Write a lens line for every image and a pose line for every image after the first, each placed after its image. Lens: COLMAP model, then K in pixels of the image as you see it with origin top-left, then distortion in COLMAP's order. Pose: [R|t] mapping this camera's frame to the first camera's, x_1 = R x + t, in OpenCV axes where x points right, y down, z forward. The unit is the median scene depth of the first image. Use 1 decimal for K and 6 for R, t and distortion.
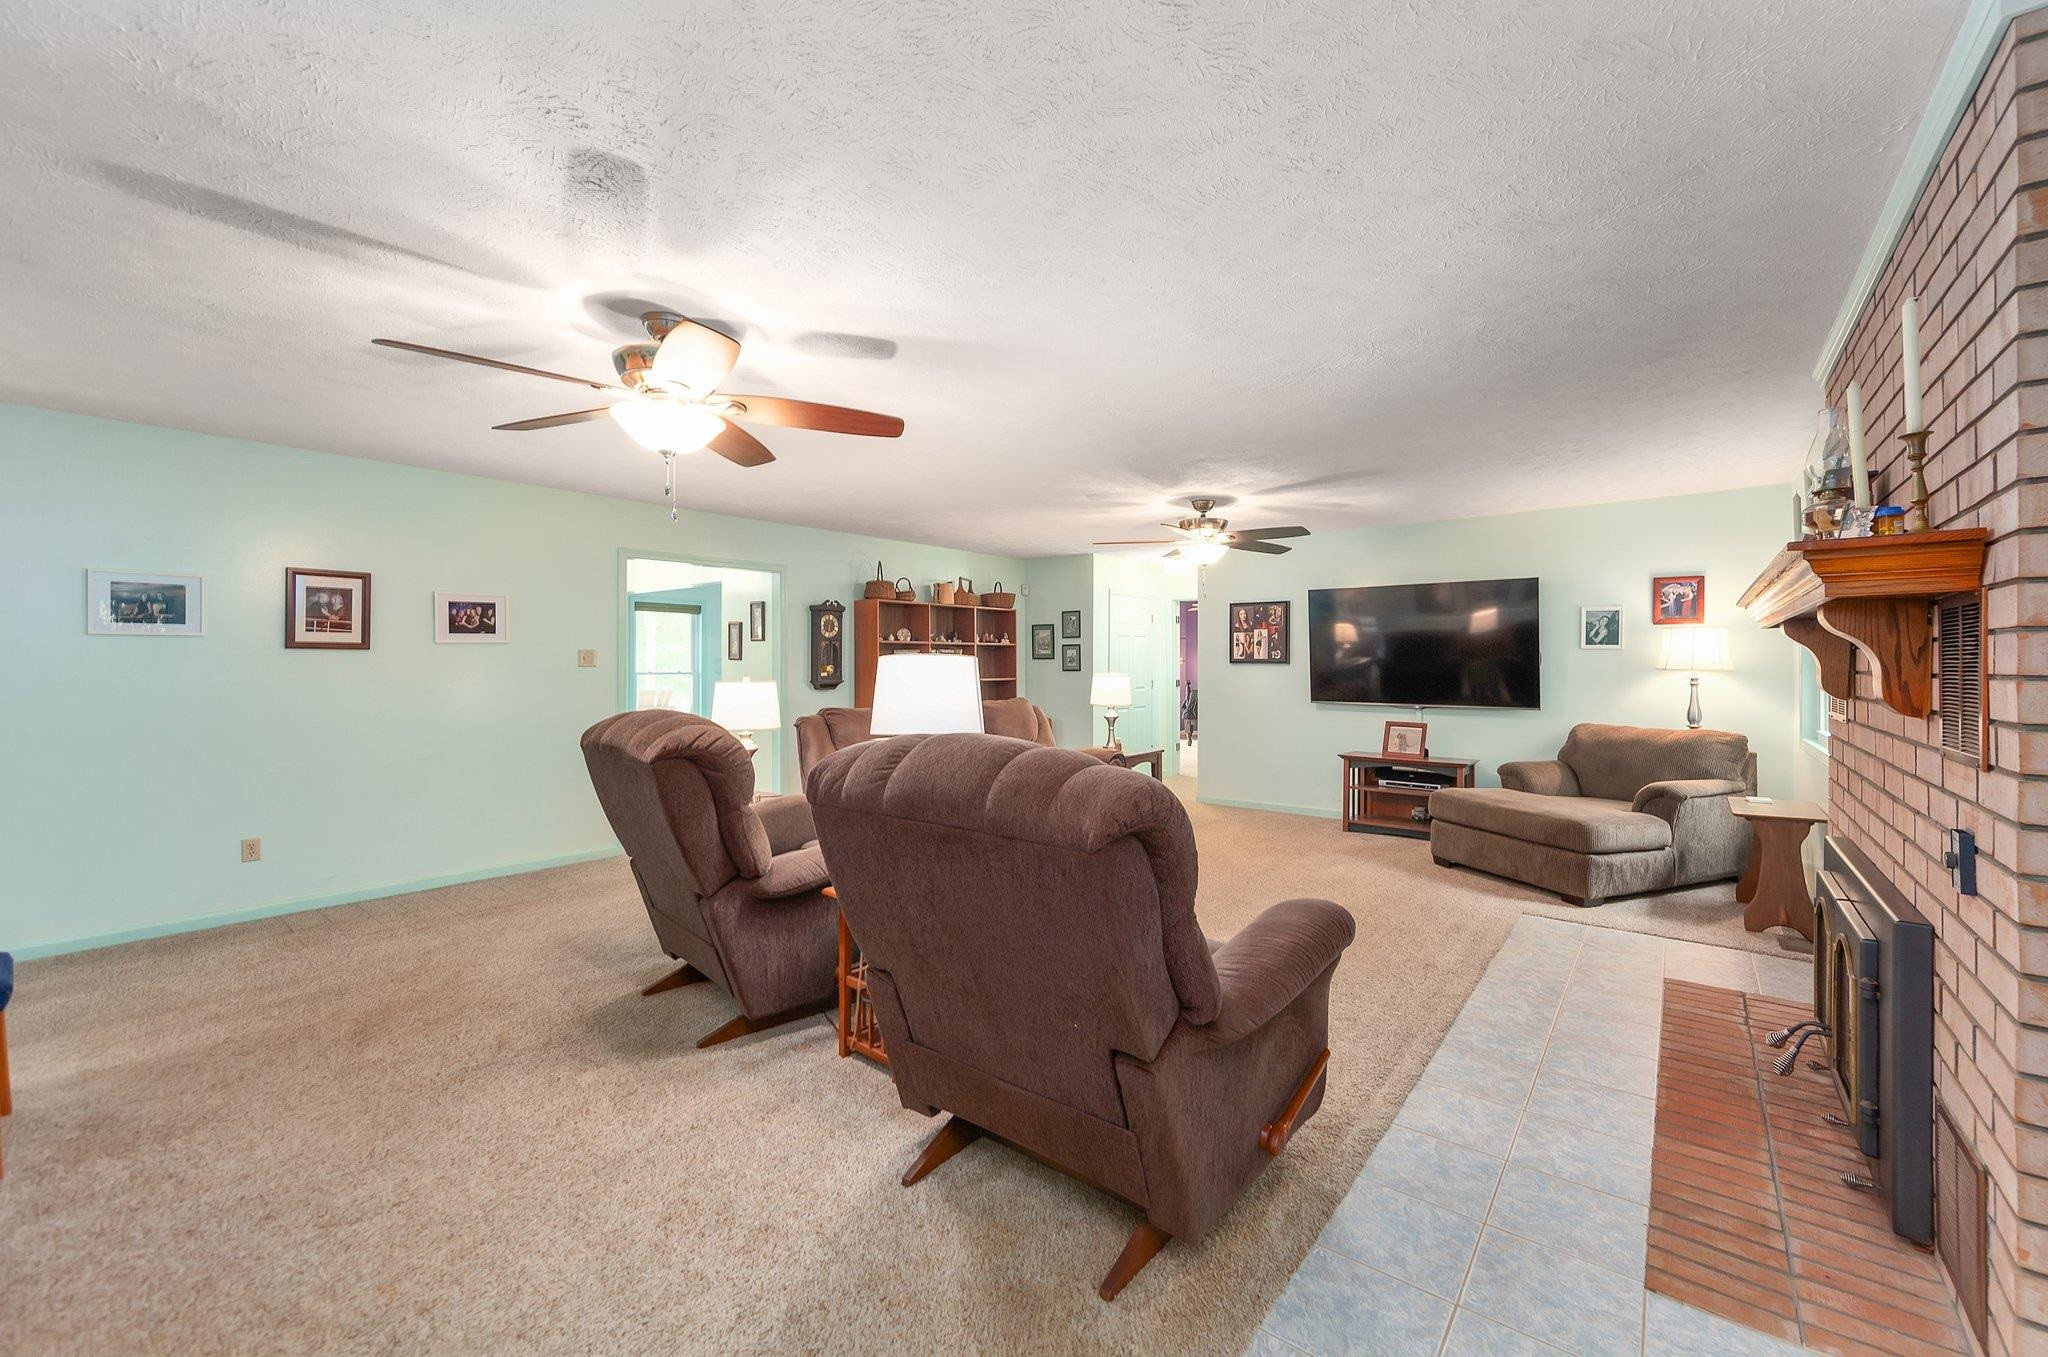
lens RADIAL K [[804.2, 0, 1021.5], [0, 804.2, 630.4], [0, 0, 1]] dist [-0.010700, 0.000039]
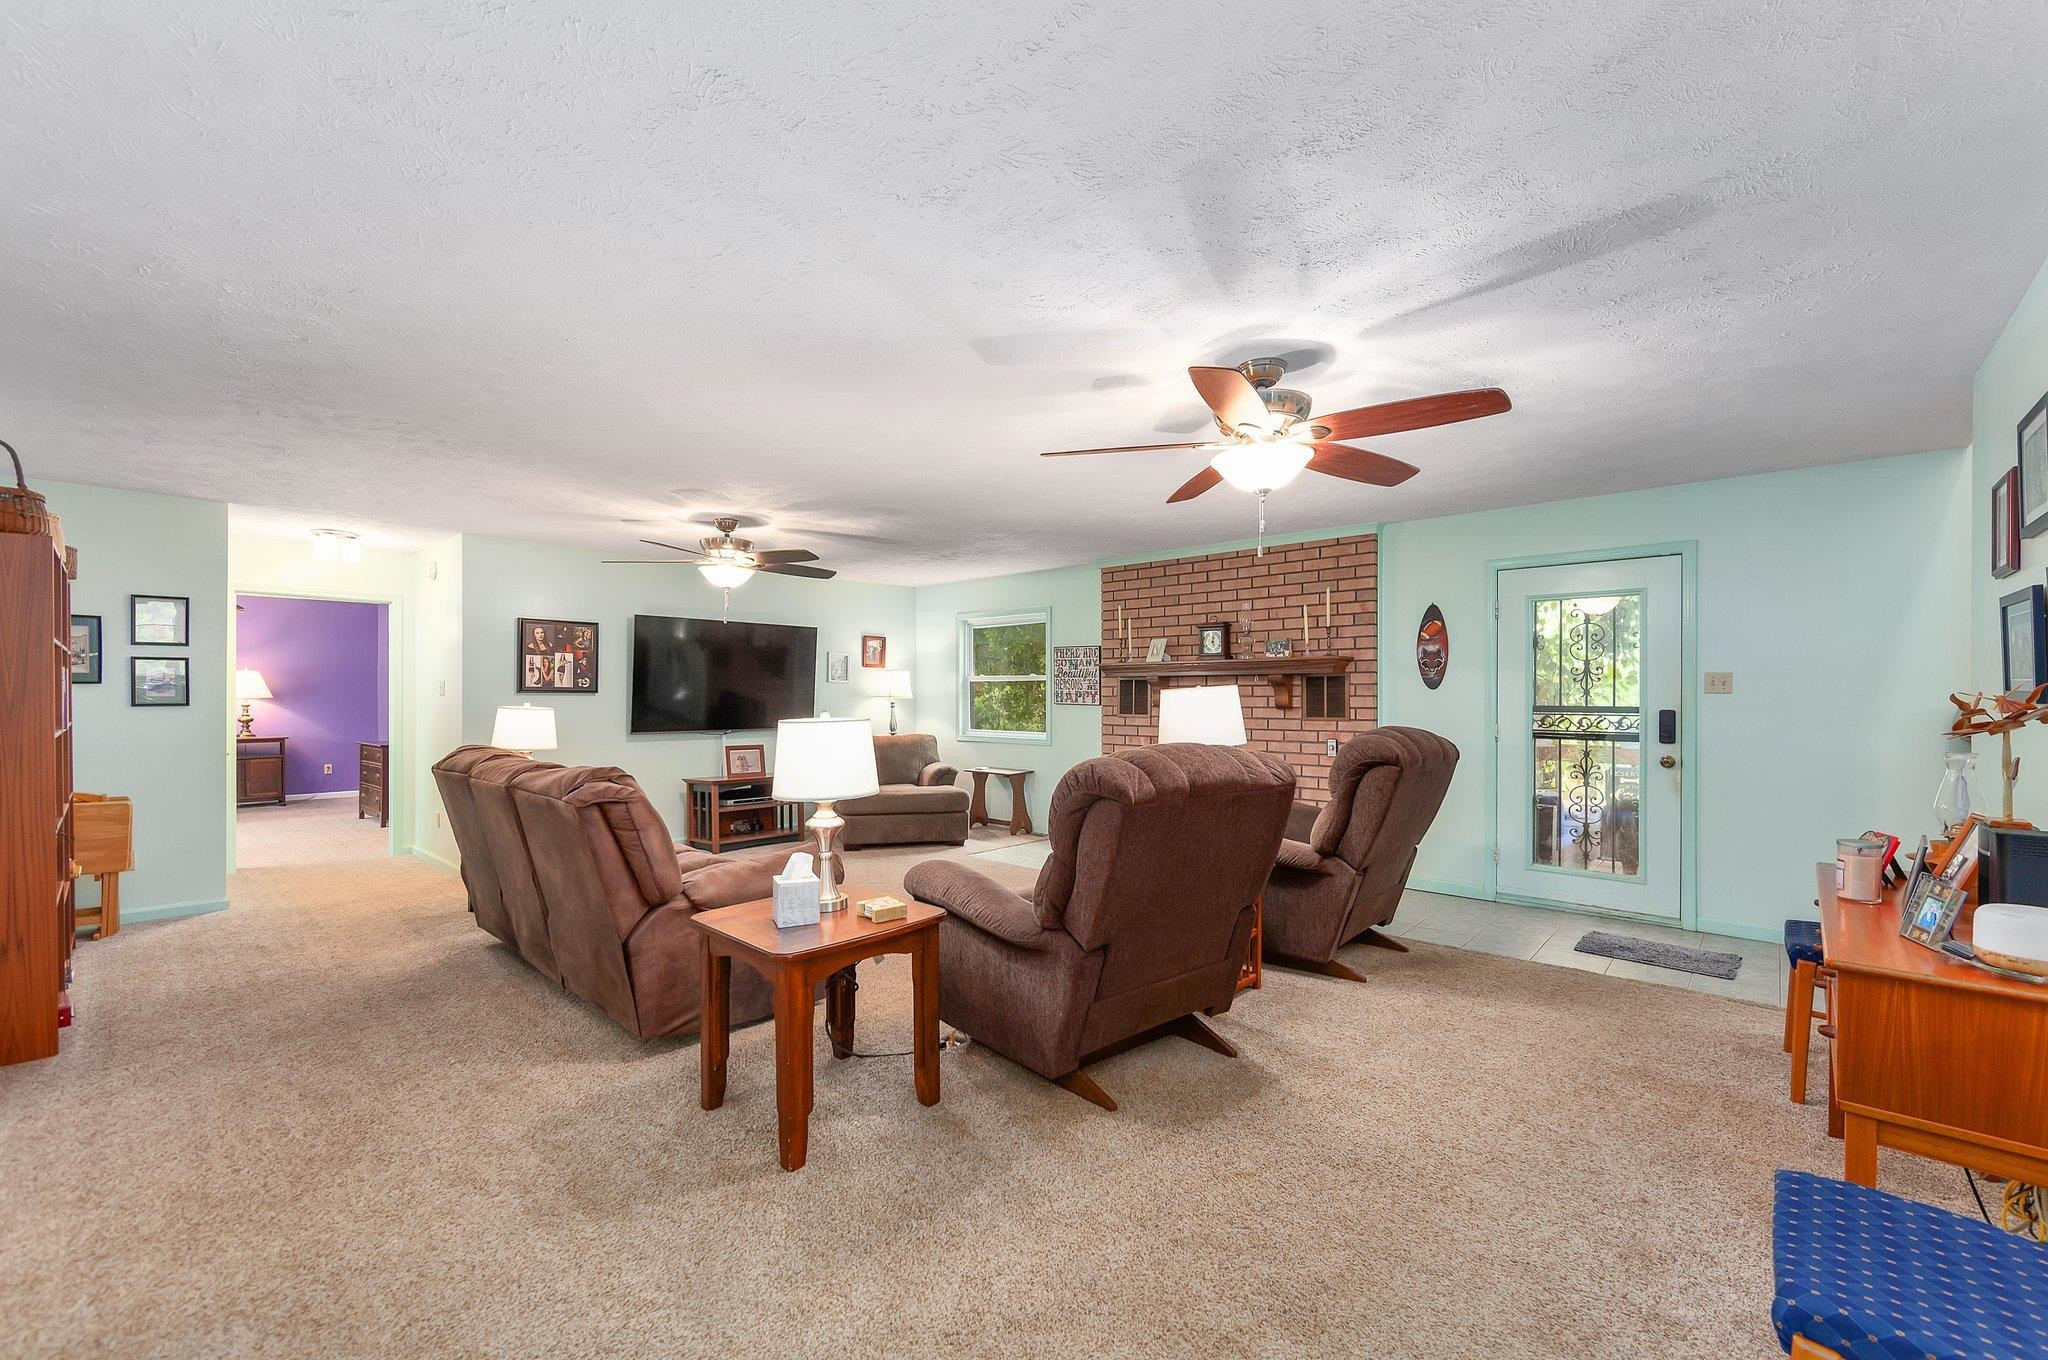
lens RADIAL K [[846.9, 0, 1031.8], [0, 846.9, 666.4], [0, 0, 1]] dist [-0.007262, 0.000448]
pose [[0.053811, 0.030684, 0.998080, -0.669525], [-0.042277, 0.998702, -0.028424, 0.020643], [-0.997656, -0.040666, 0.055038, 0.530018]]
